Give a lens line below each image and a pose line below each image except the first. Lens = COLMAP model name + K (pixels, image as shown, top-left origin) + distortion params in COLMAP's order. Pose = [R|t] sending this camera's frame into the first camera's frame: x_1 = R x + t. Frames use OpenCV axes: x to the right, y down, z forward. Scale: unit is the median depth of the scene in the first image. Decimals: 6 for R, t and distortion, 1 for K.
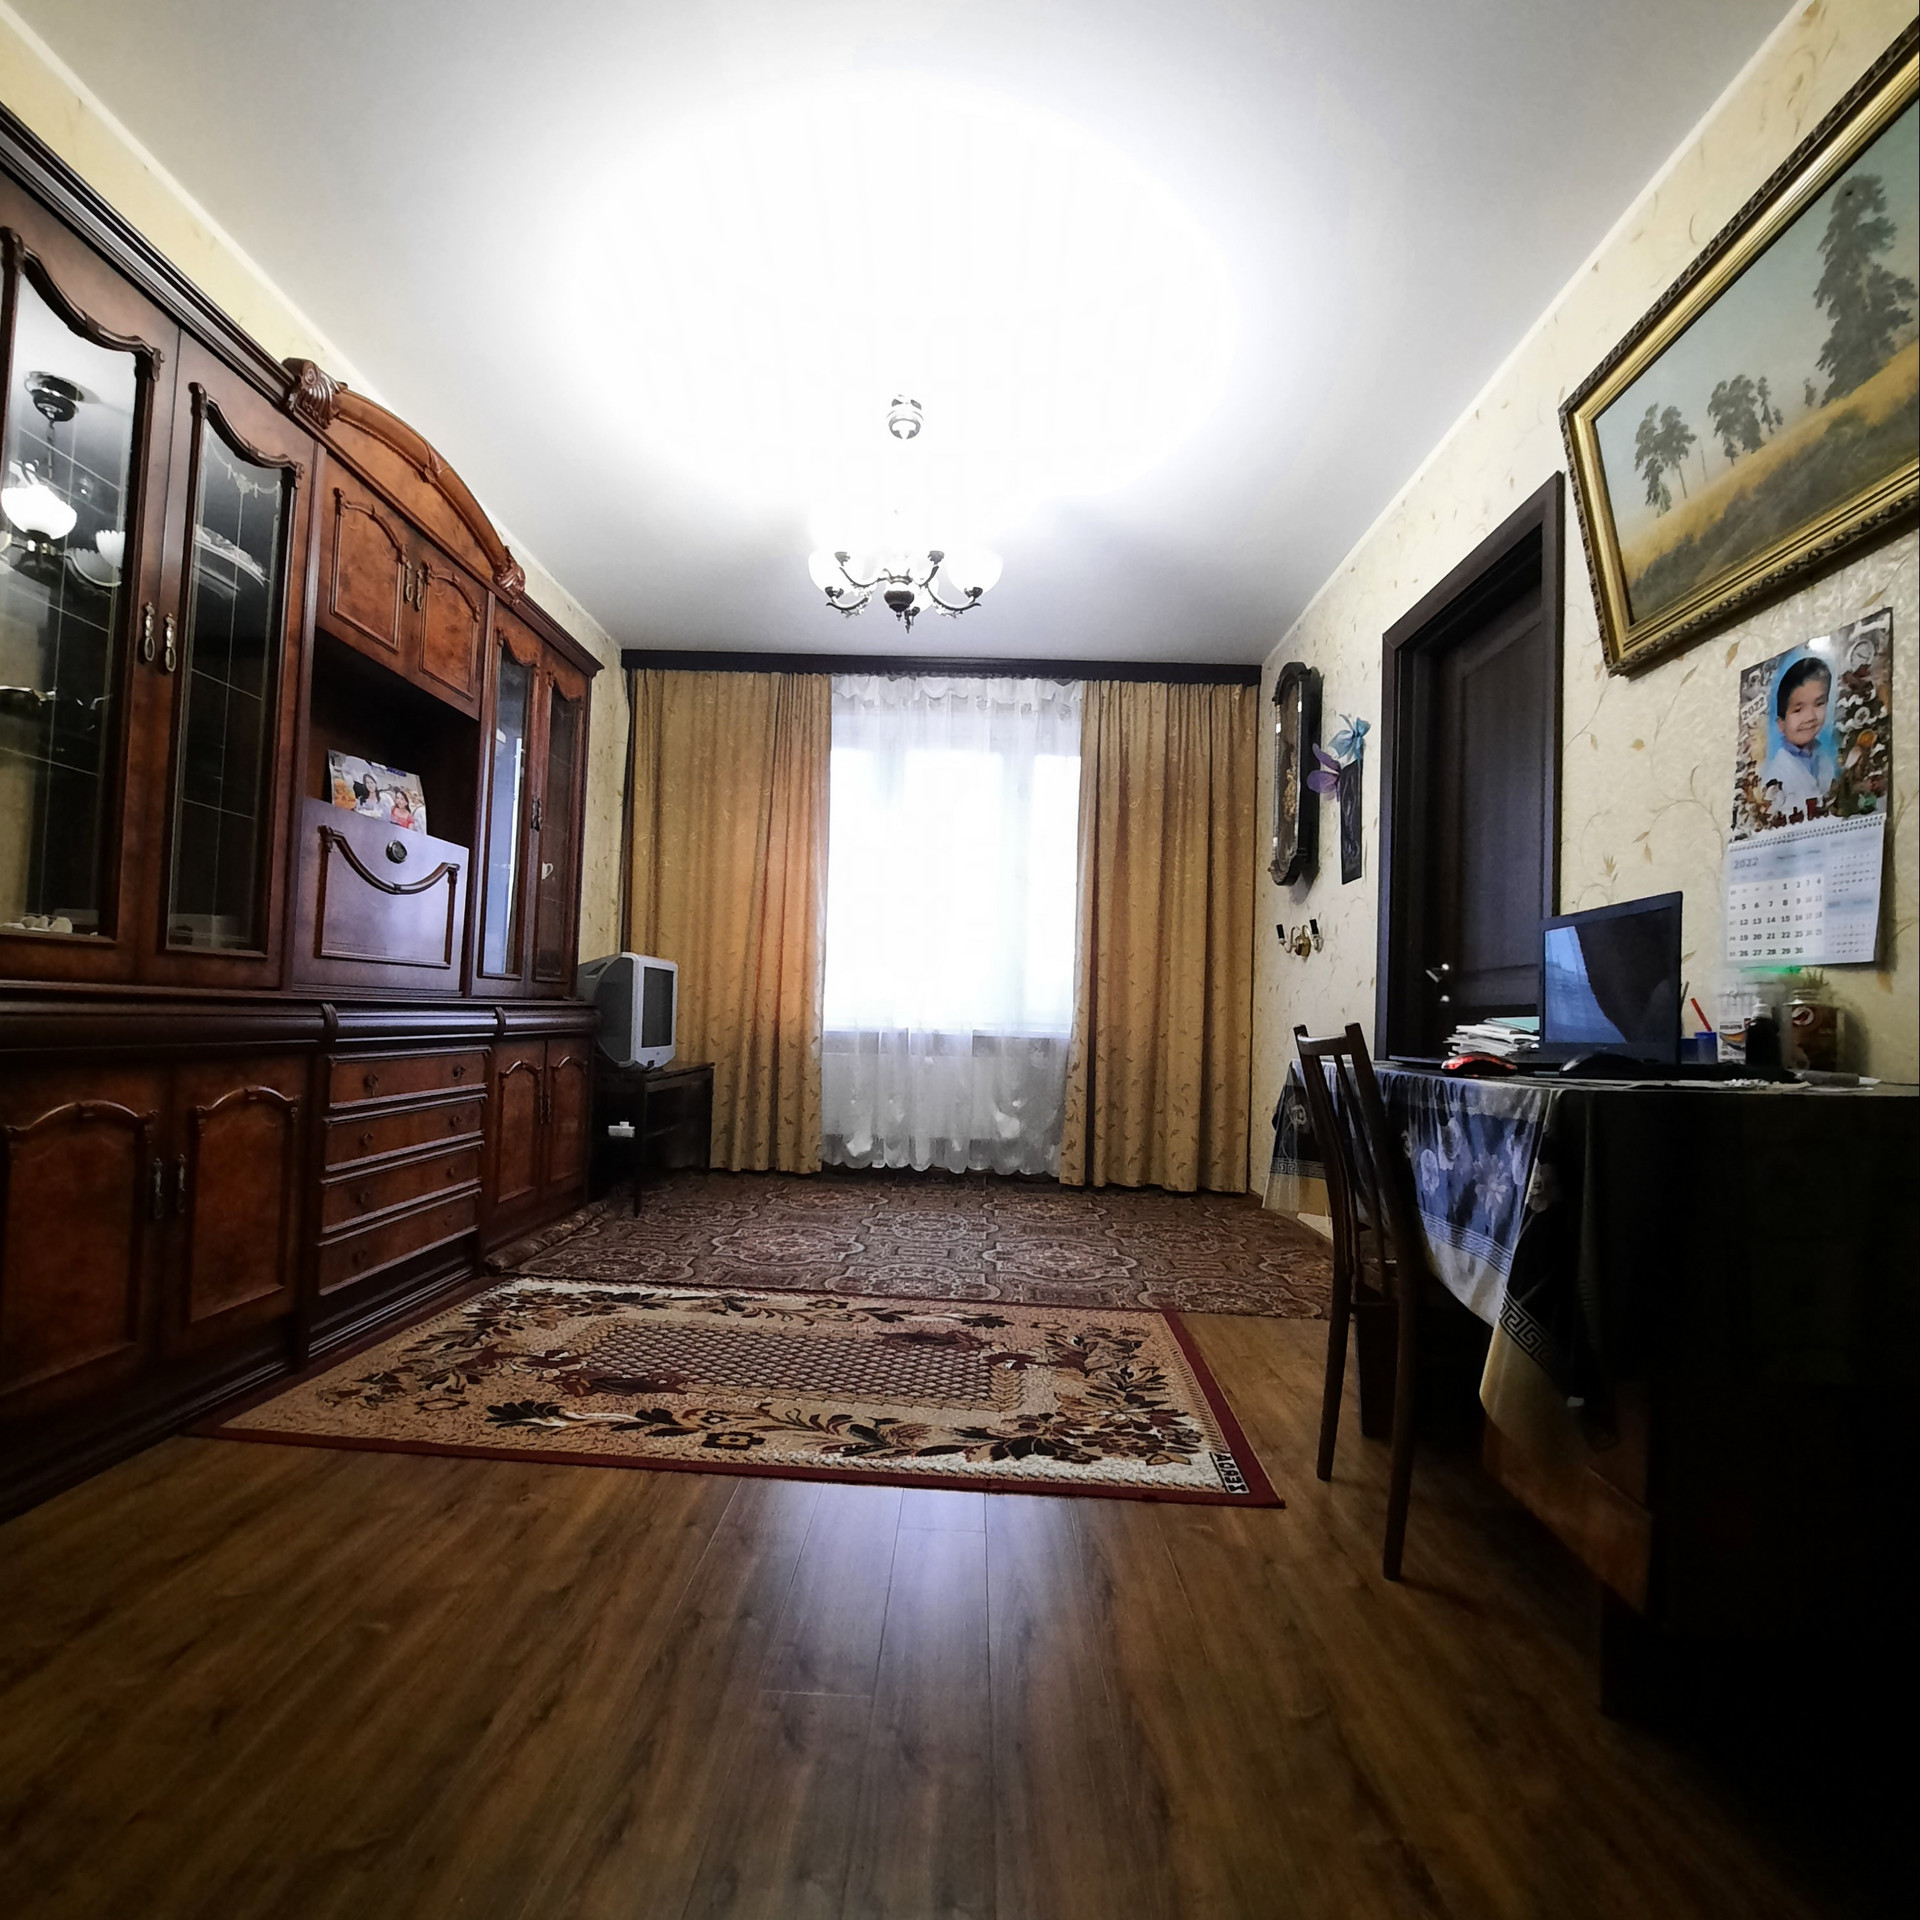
lens RADIAL K [[1068.1, 0, 925.3], [0, 1068.1, 983.4], [0, 0, 1]] dist [0.008755, -0.005561]
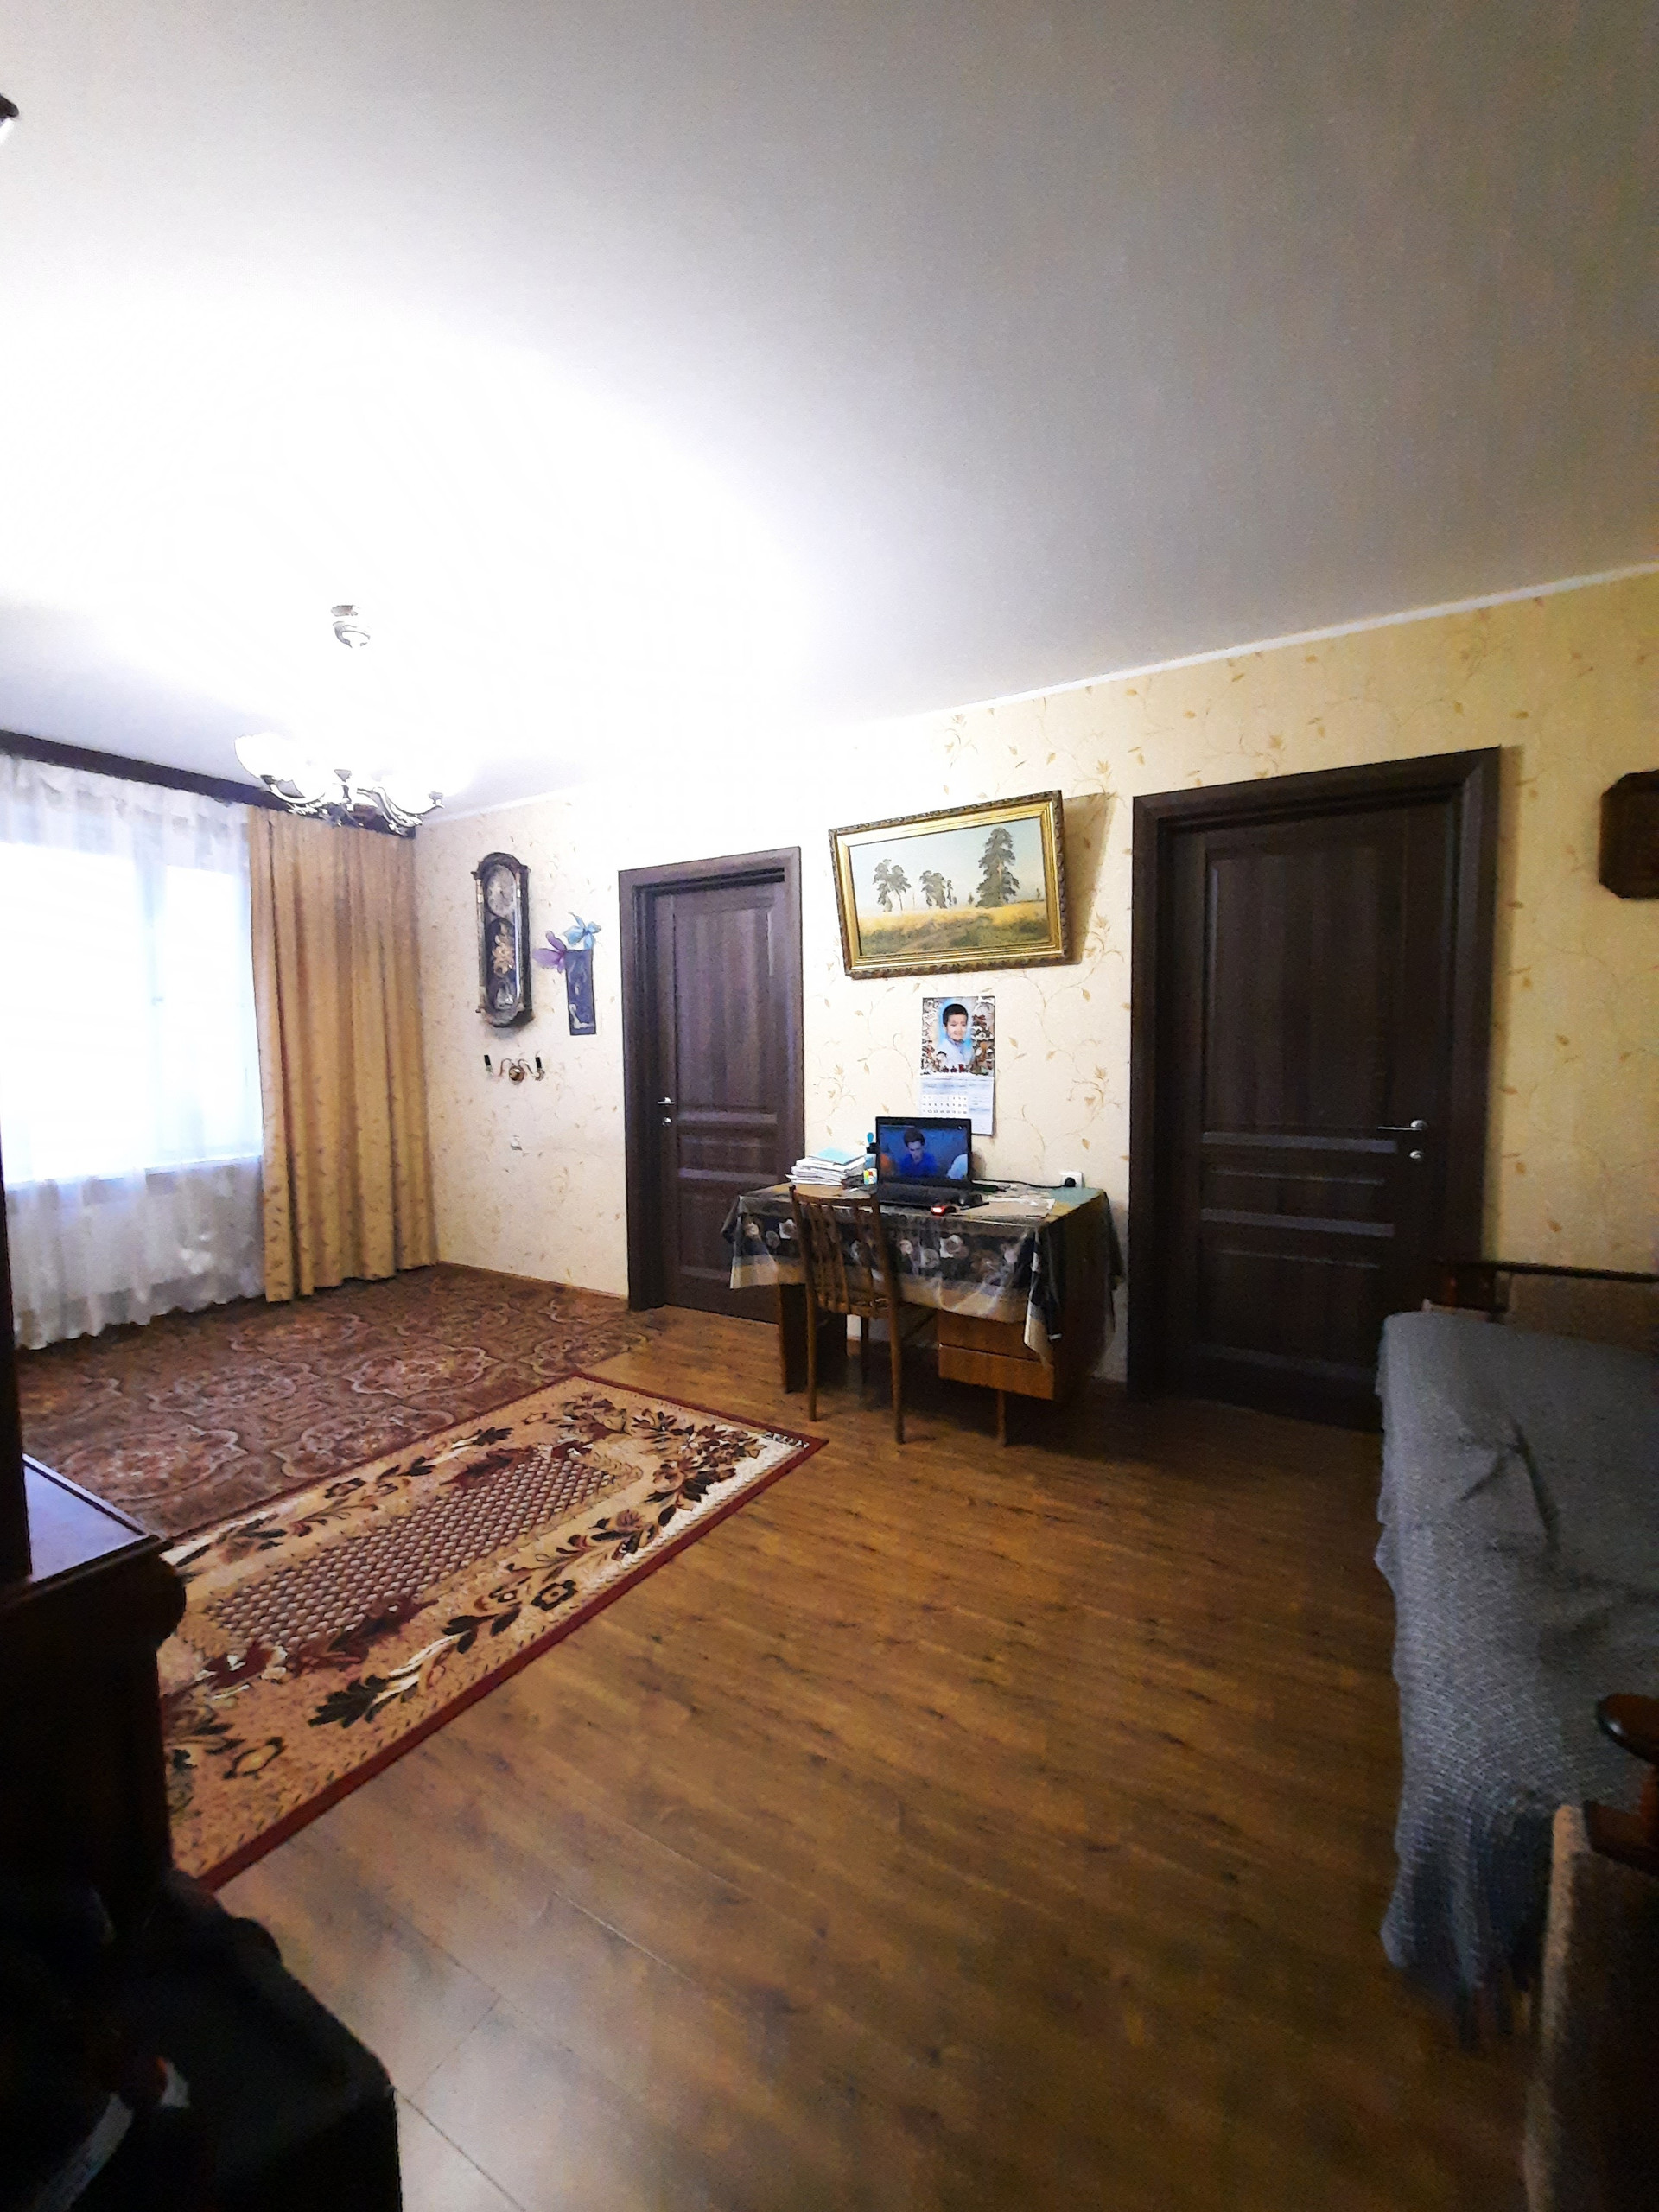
lens RADIAL K [[887.4, 0, 888.0], [0, 887.4, 1097.3], [0, 0, 1]] dist [-0.003565, -0.000930]
pose [[0.438239, -0.098341, 0.893463, -0.721606], [-0.005257, 0.993700, 0.111952, -0.221903], [-0.898843, -0.053758, 0.434961, 0.187188]]
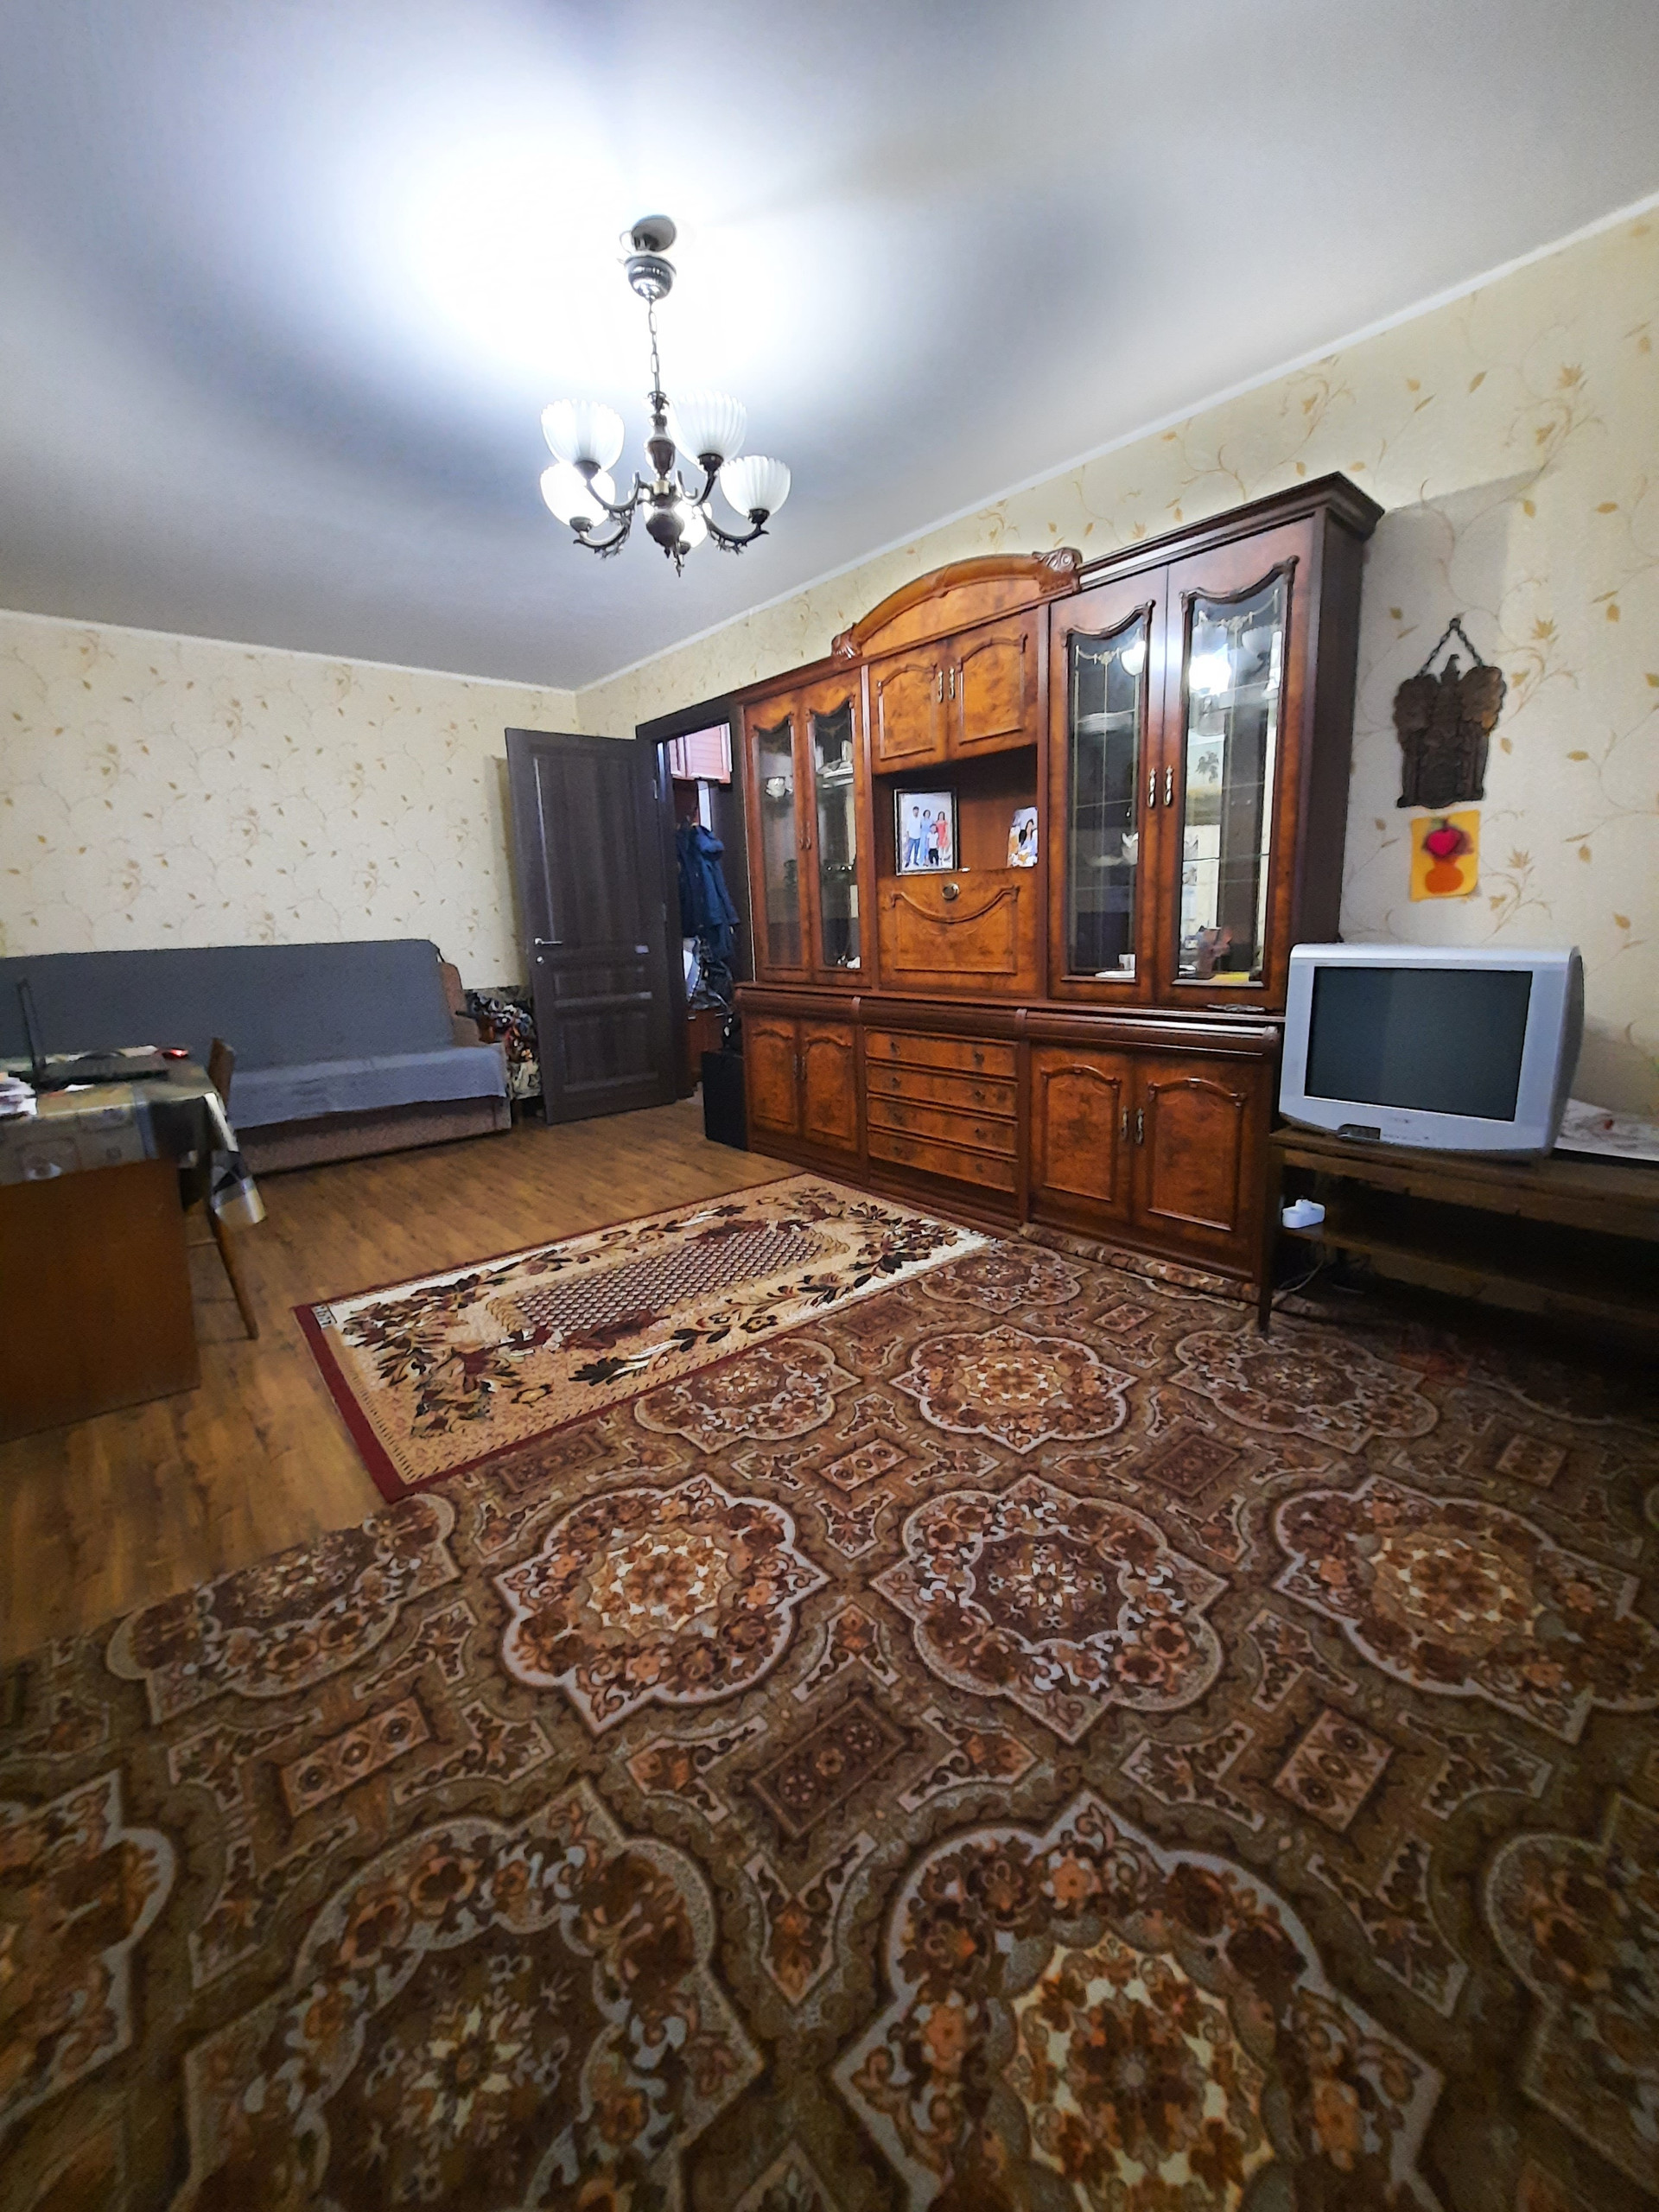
lens RADIAL K [[887.4, 0, 849.1], [0, 887.4, 1097.8], [0, 0, 1]] dist [-0.003565, -0.000930]
pose [[-0.718890, 0.126966, -0.683431, 0.462901], [0.025960, 0.987395, 0.156129, -0.038965], [0.694639, 0.094497, -0.713124, 1.953108]]
